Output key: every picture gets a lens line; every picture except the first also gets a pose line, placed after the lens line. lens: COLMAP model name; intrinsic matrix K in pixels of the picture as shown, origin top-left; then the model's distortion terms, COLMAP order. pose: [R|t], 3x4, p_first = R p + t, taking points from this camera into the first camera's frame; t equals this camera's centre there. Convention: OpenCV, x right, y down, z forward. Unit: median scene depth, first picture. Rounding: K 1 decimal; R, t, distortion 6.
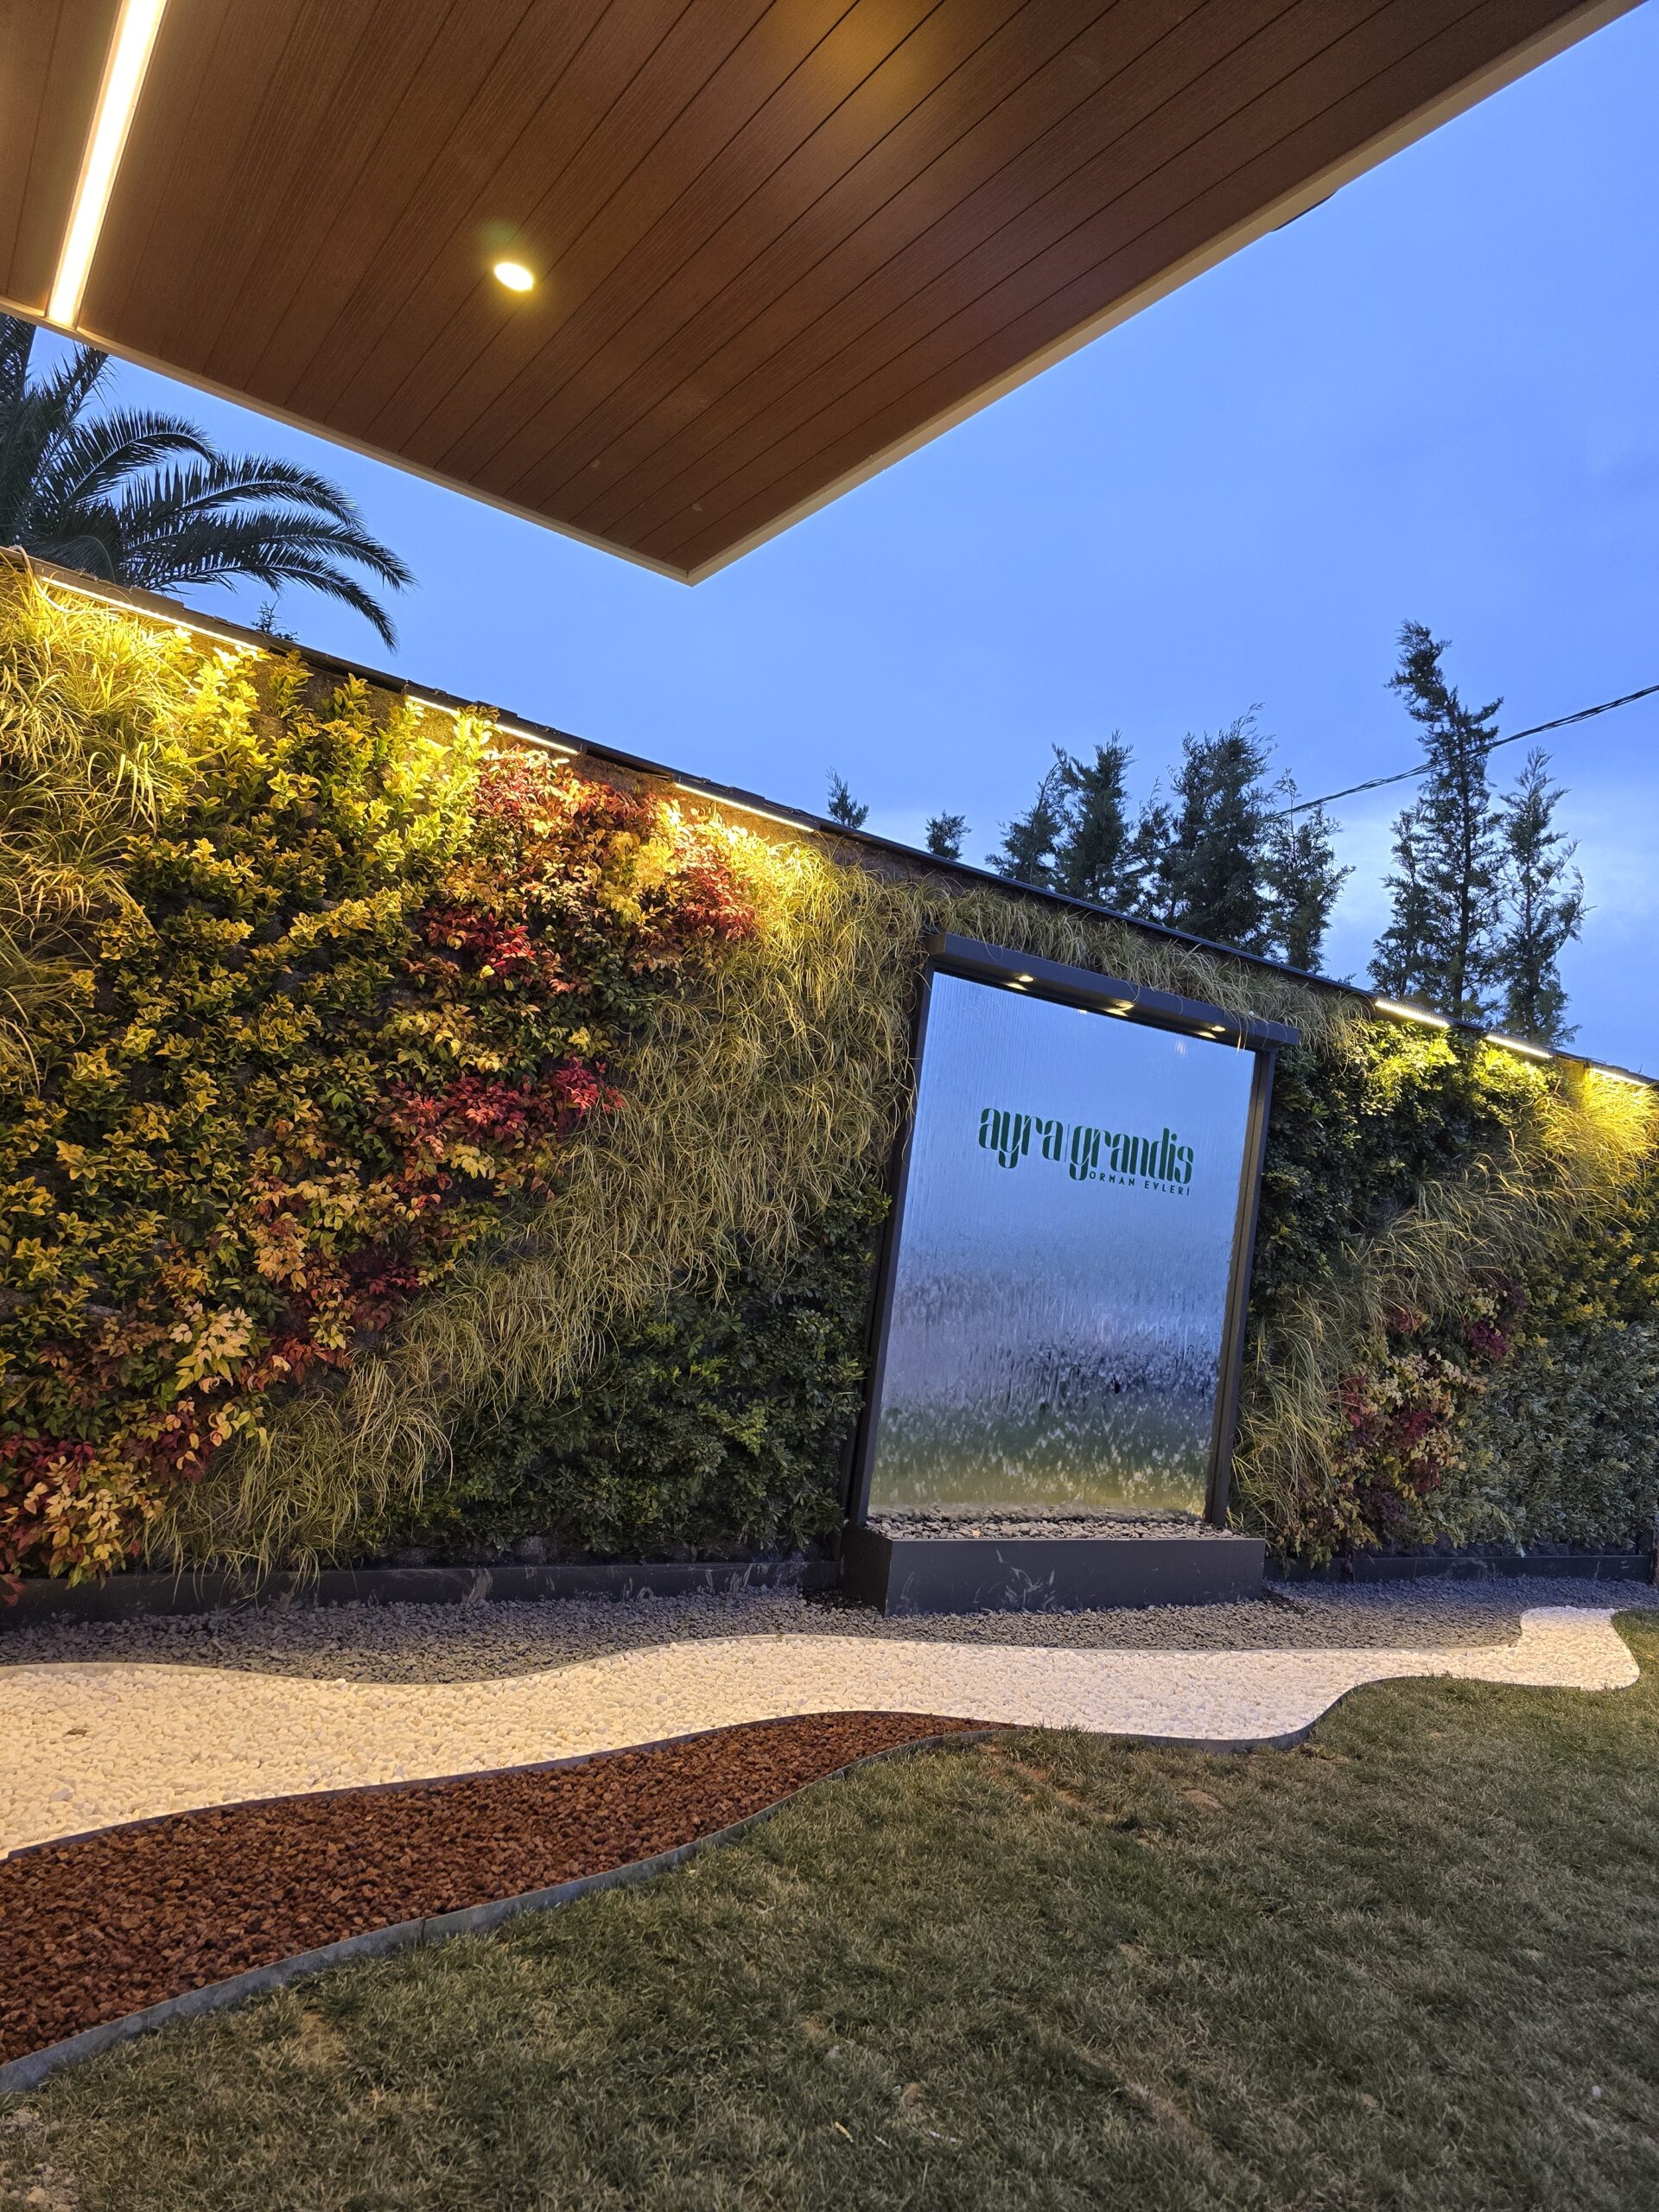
lens RADIAL K [[1488.3, 0, 784.5], [0, 1488.3, 1091.9], [0, 0, 1]] dist [0.069805, -0.059643]
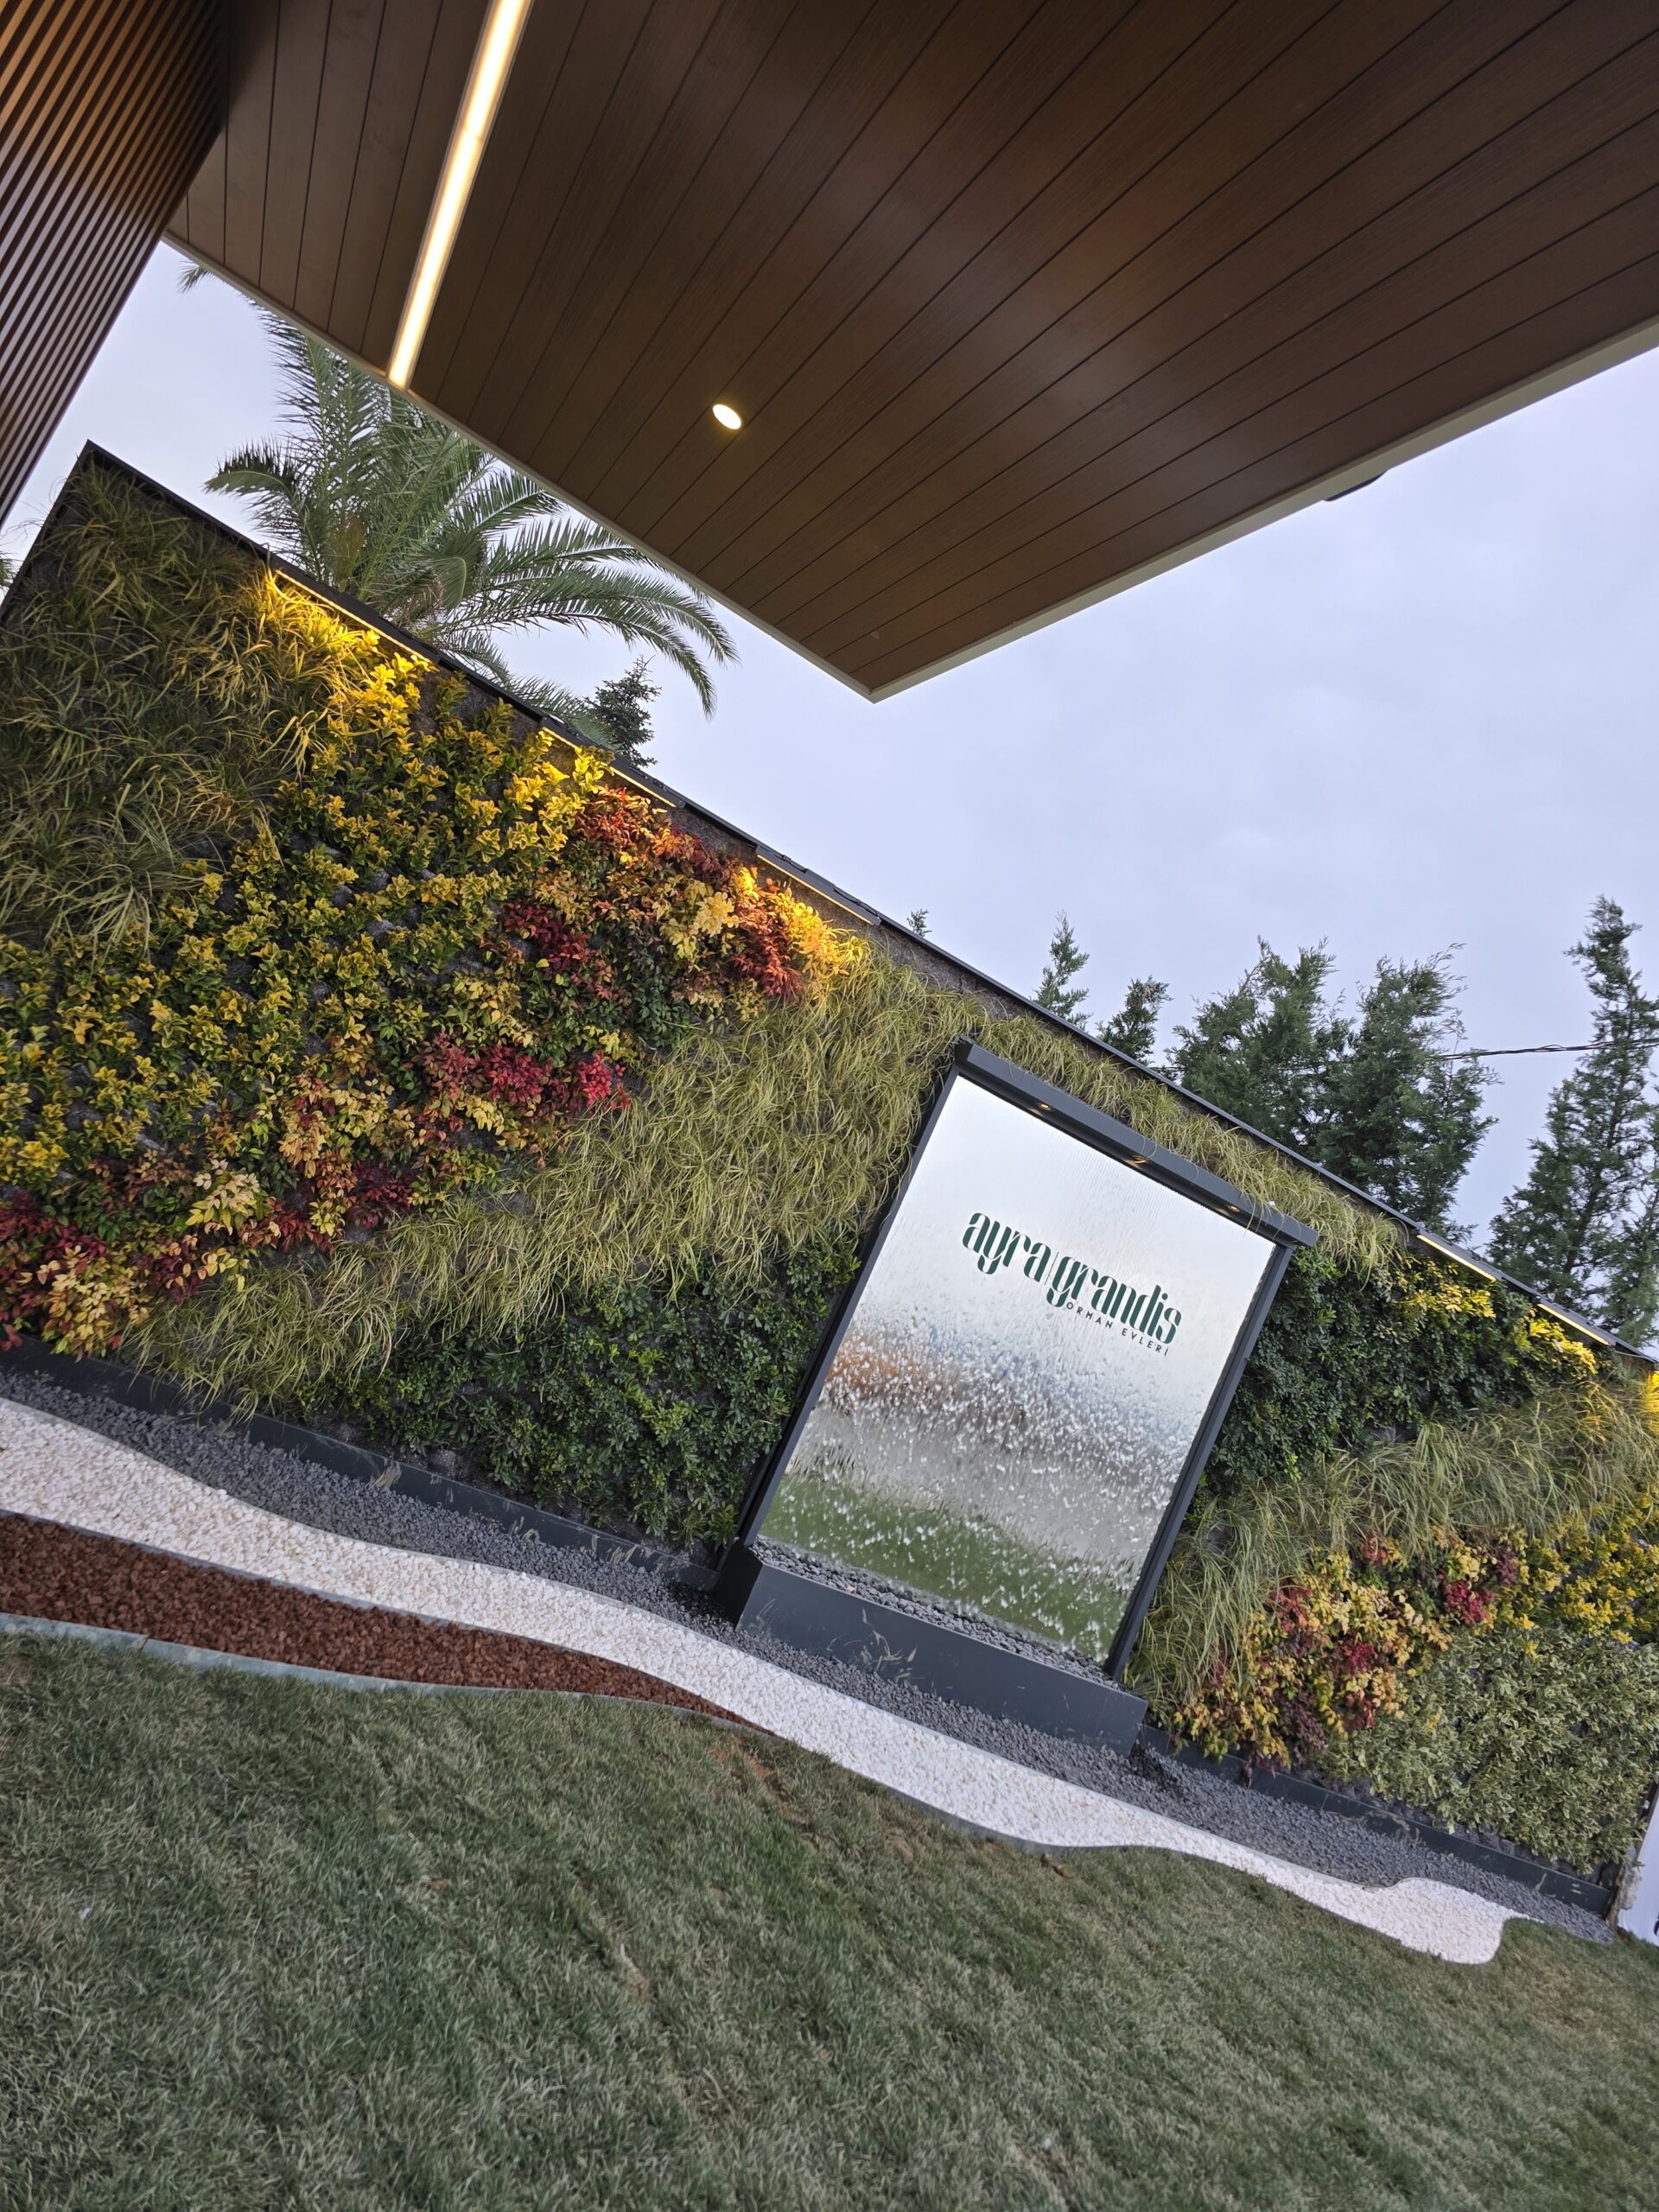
lens RADIAL K [[1488.3, 0, 815.2], [0, 1488.3, 1080.8], [0, 0, 1]] dist [0.069805, -0.059643]
pose [[0.951180, 0.259188, -0.167567, 0.187889], [-0.272330, 0.960300, -0.060495, 0.017437], [0.145235, 0.103175, 0.984003, -0.094678]]
